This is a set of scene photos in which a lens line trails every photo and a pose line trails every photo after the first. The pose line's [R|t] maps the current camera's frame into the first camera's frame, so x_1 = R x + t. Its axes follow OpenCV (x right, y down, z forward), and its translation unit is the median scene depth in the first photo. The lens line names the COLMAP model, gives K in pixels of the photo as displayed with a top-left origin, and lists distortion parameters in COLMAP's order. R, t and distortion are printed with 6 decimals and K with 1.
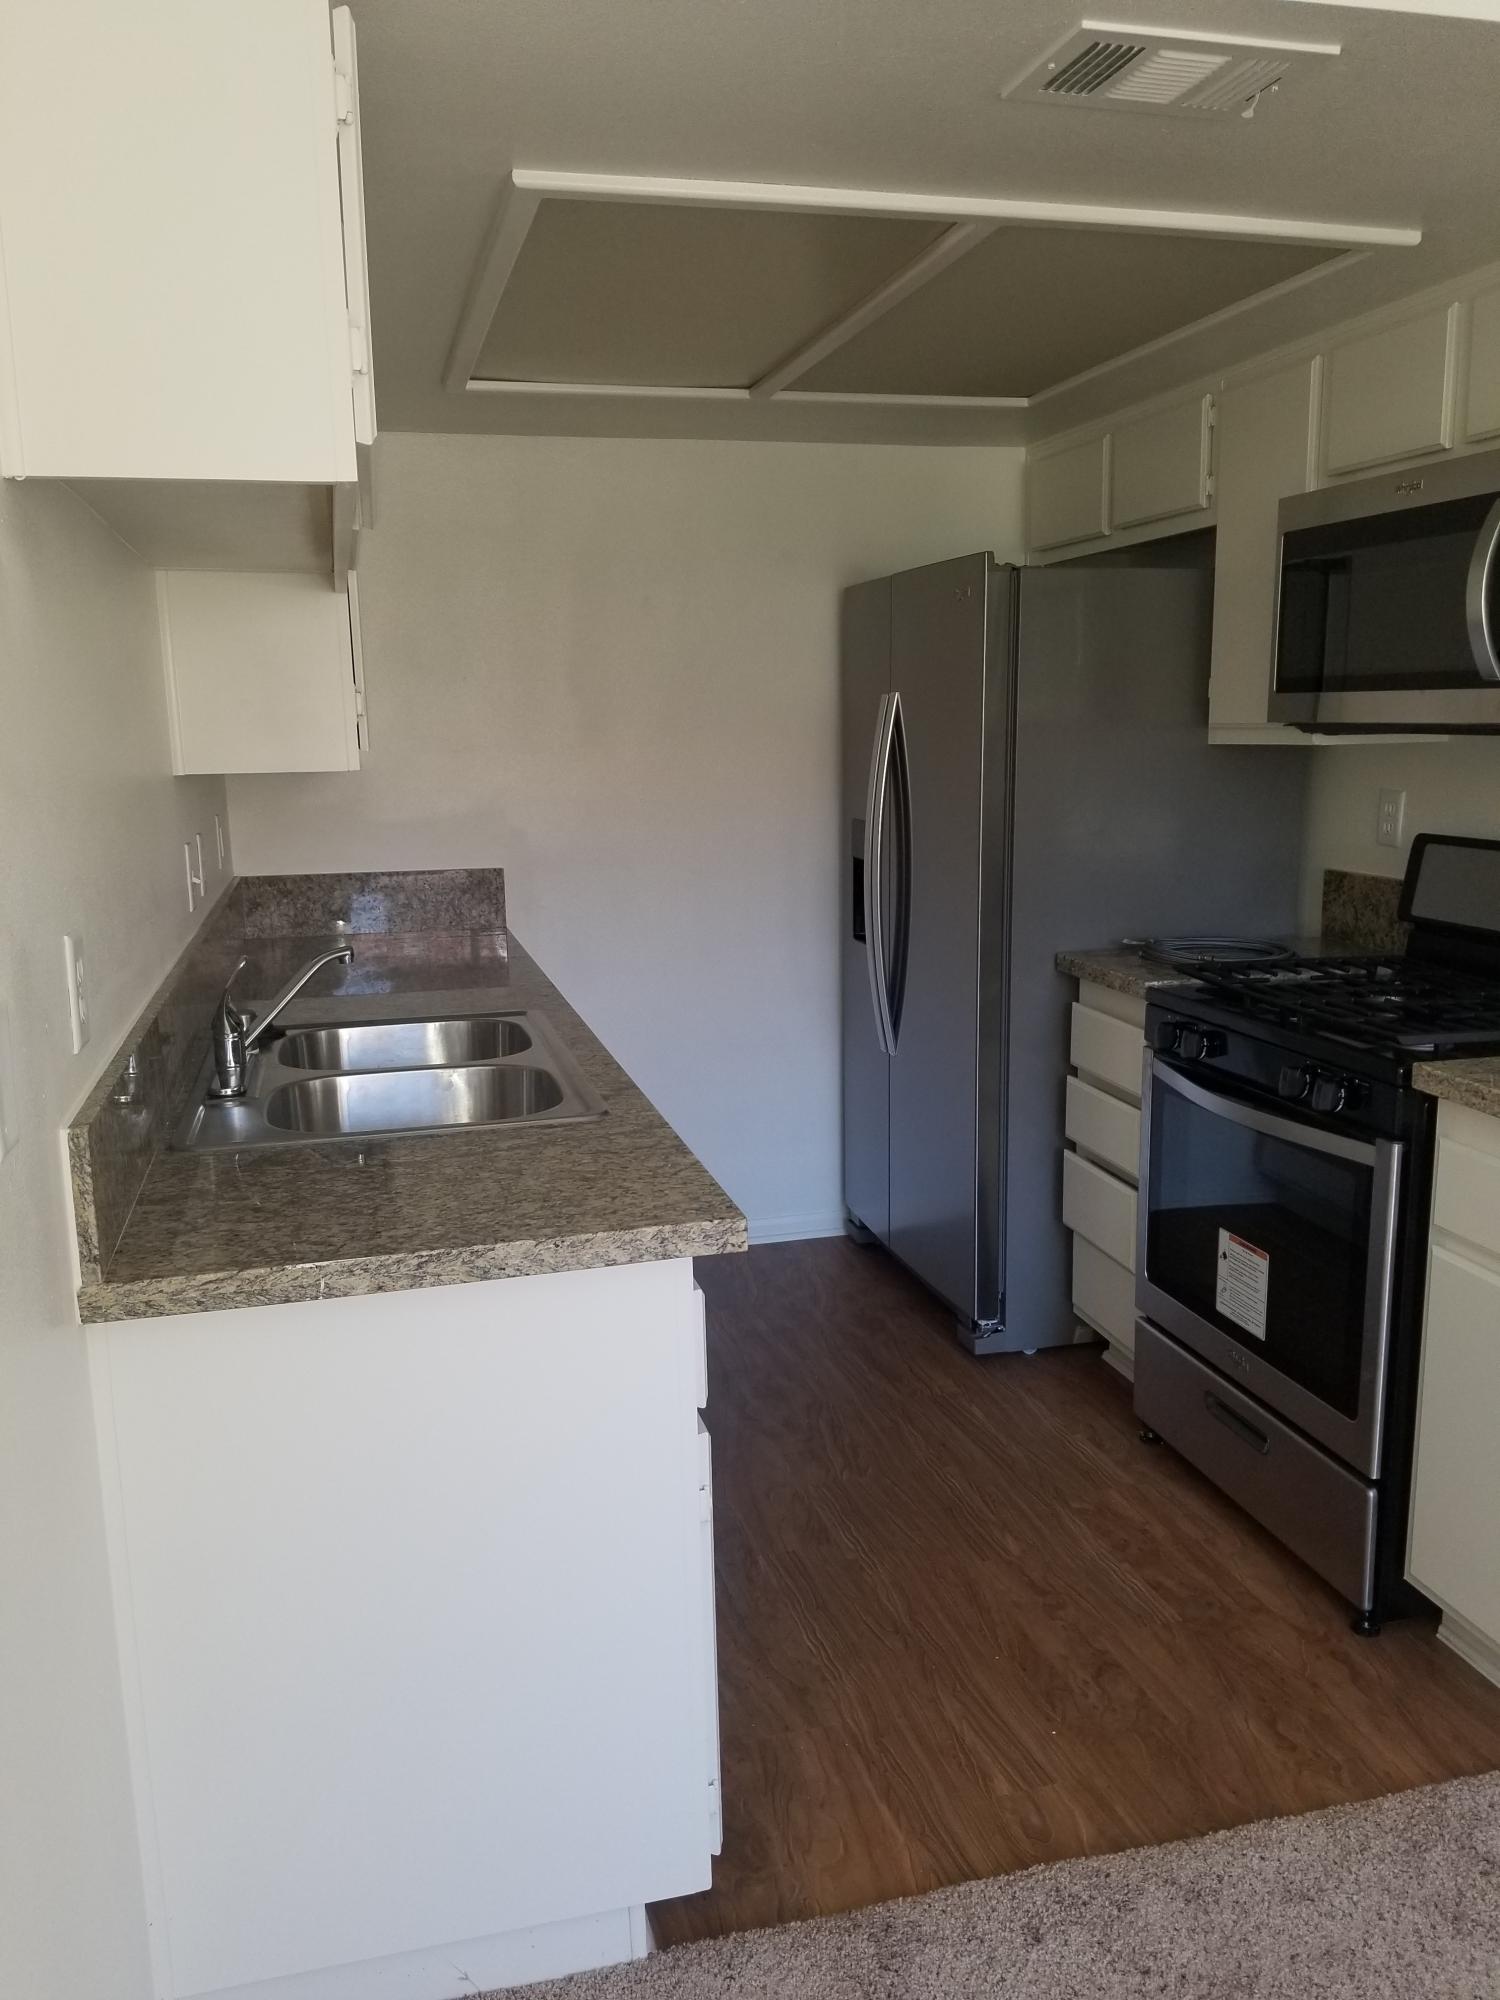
lens RADIAL K [[1596.9, 0, 758.8], [0, 1596.9, 992.4], [0, 0, 1]] dist [0.015604, -0.022841]
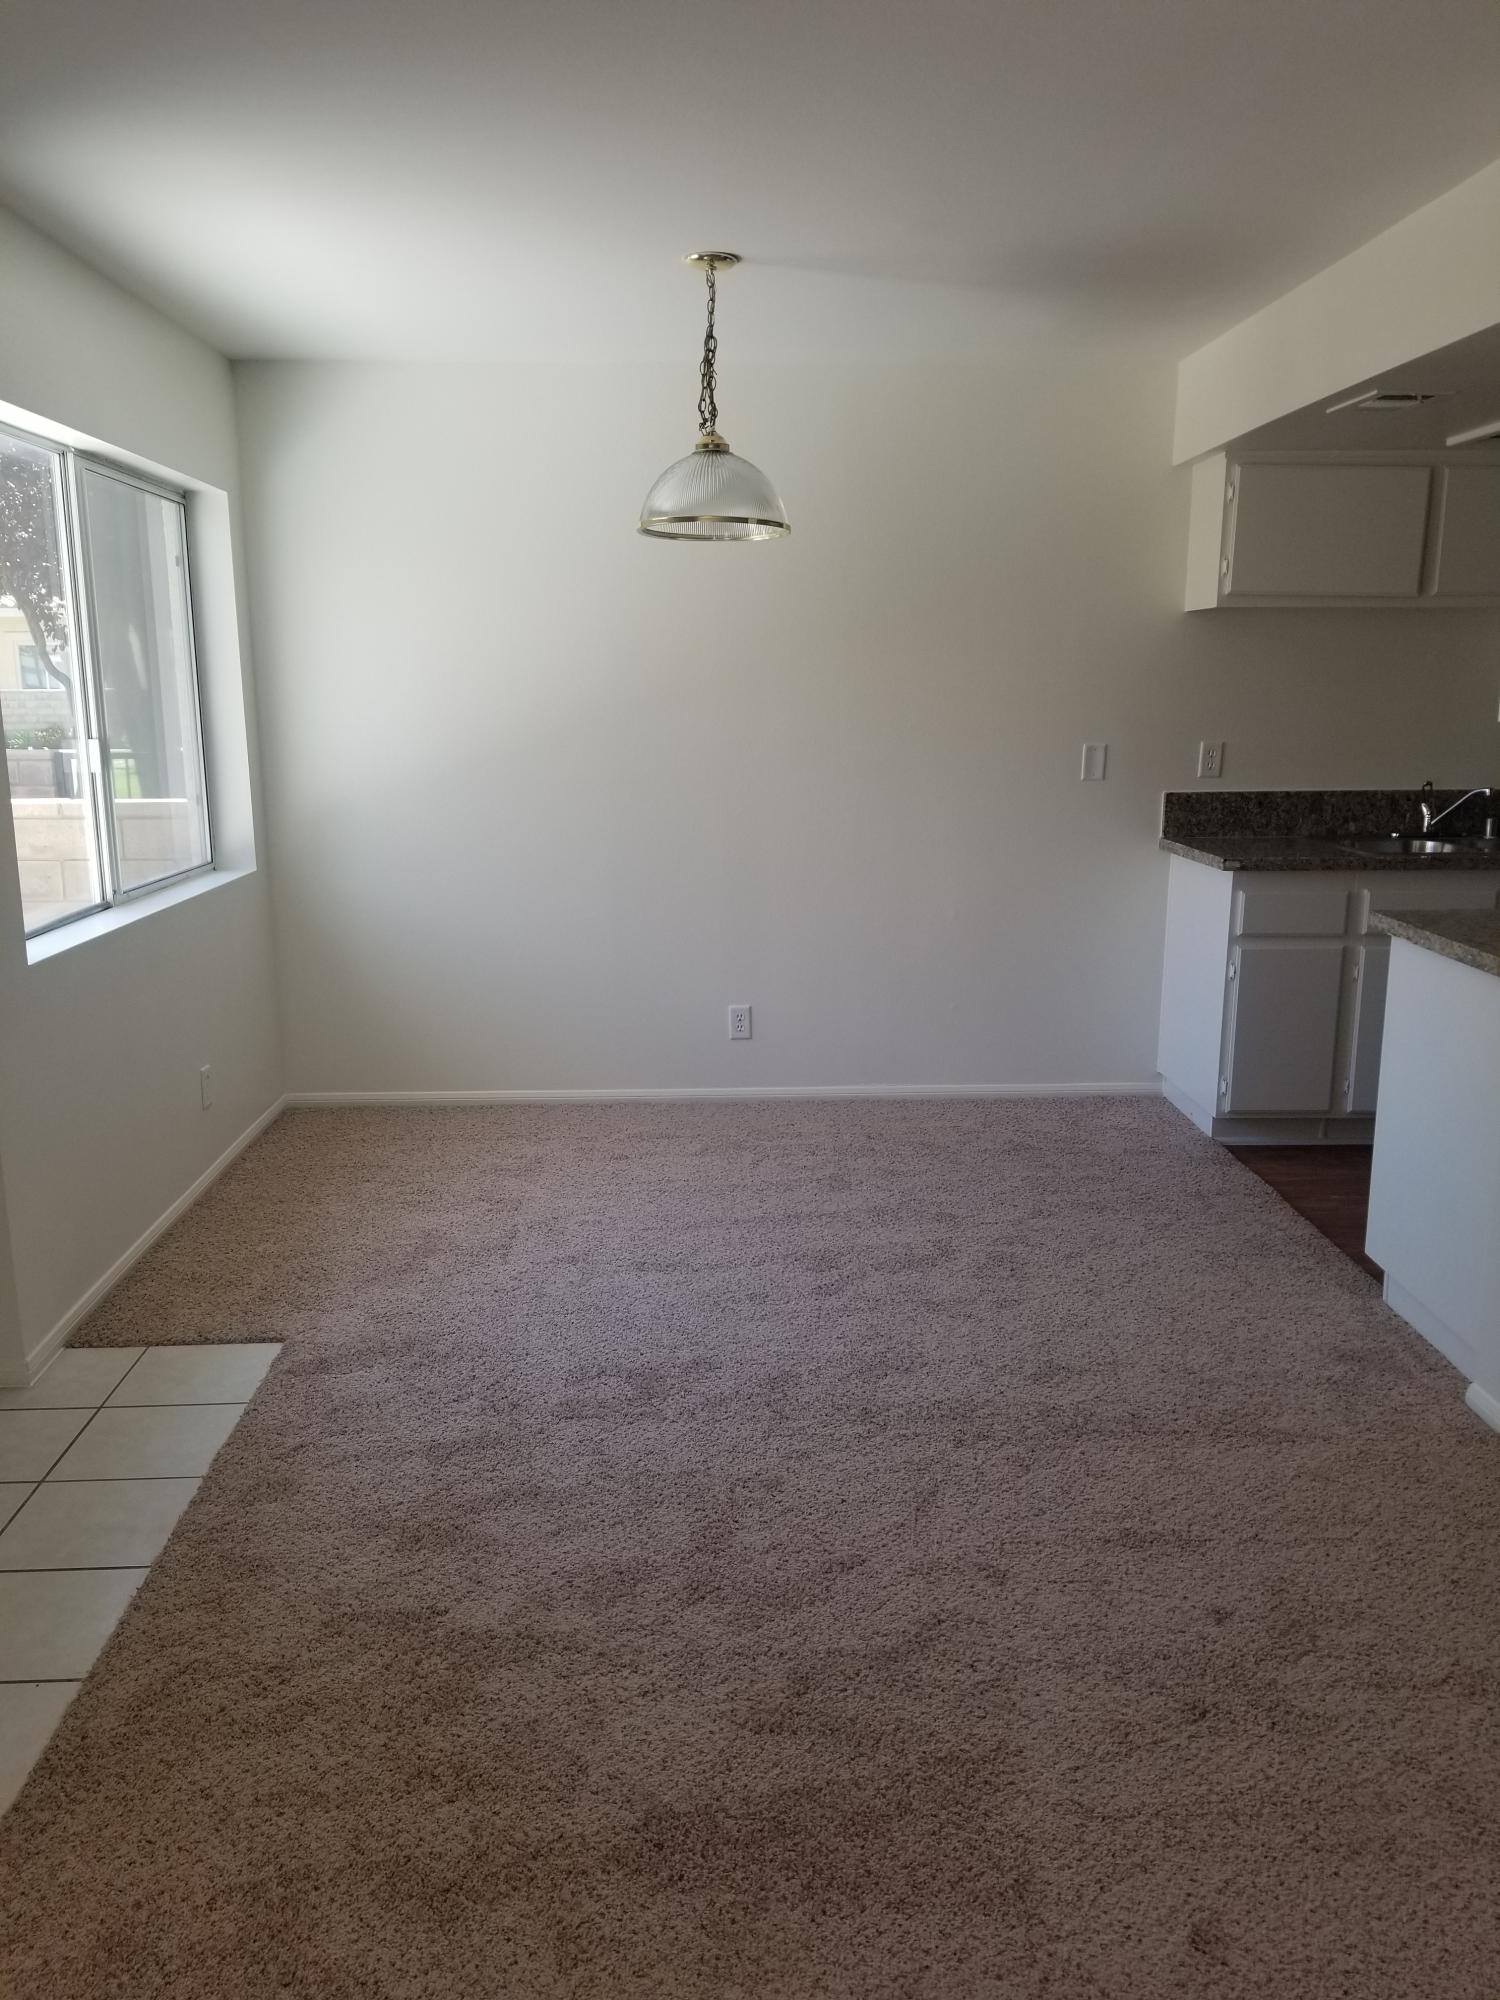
lens RADIAL K [[1596.9, 0, 750.2], [0, 1596.9, 1004.2], [0, 0, 1]] dist [0.015604, -0.022841]
pose [[-0.218007, 0.211004, -0.952864, 2.068183], [-0.164074, 0.954528, 0.248911, -0.126731], [0.962056, 0.210605, -0.173473, 0.525727]]
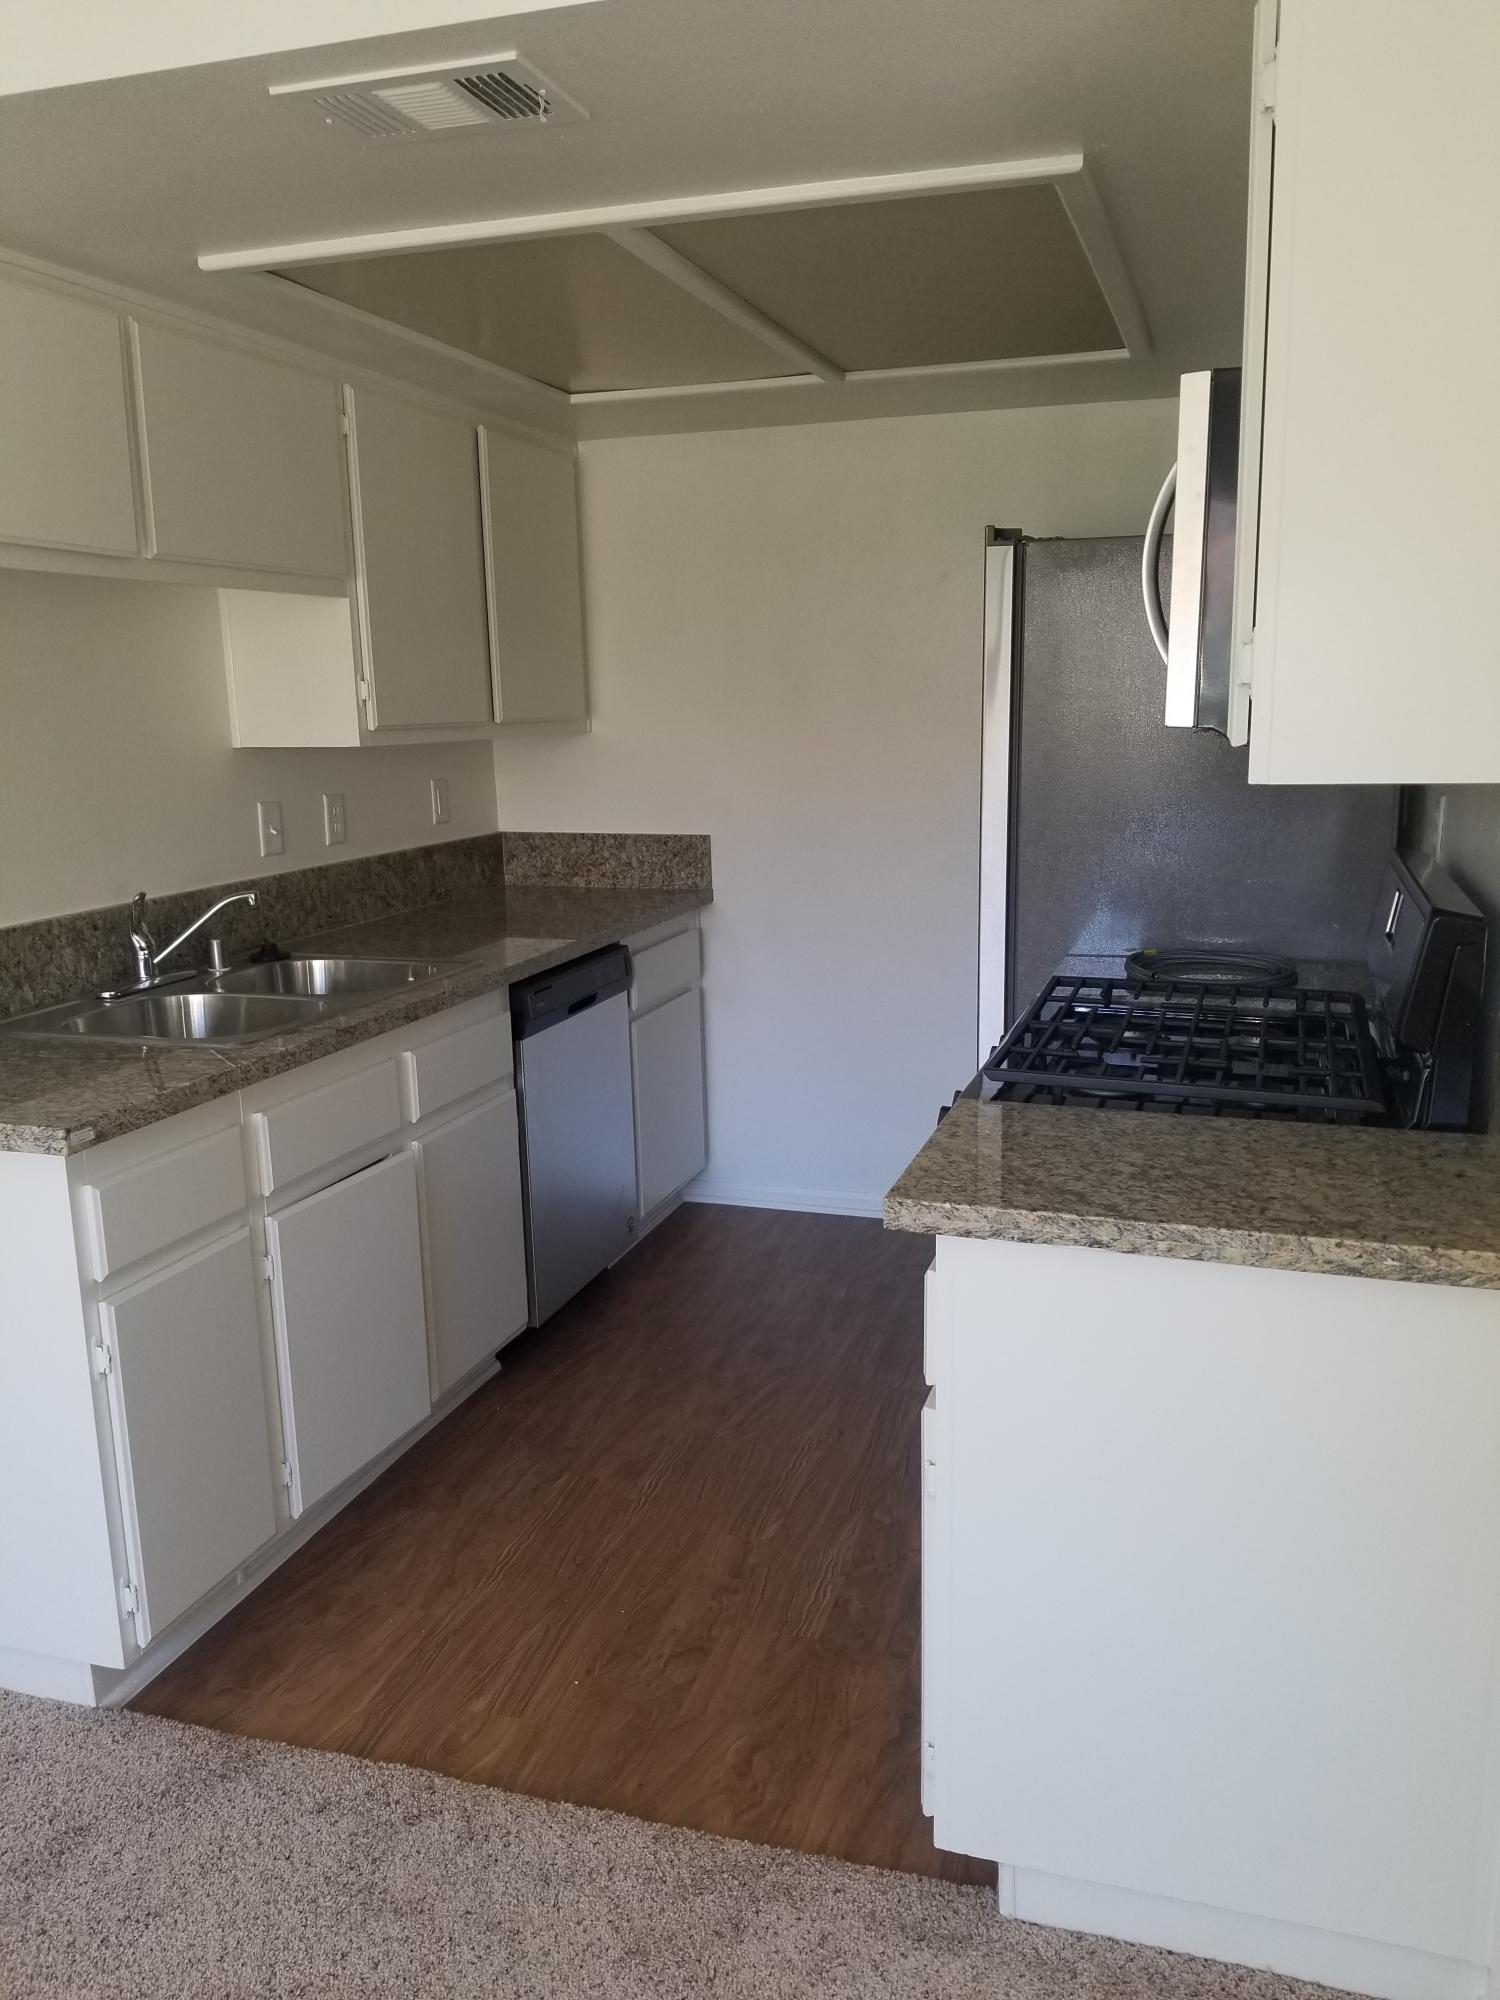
lens RADIAL K [[1596.9, 0, 755.0], [0, 1596.9, 1003.8], [0, 0, 1]] dist [0.015604, -0.022841]
pose [[0.844721, 0.104401, -0.524926, 0.763578], [-0.086311, 0.994525, 0.058905, -0.051988], [0.528202, -0.004451, 0.849107, 0.164598]]
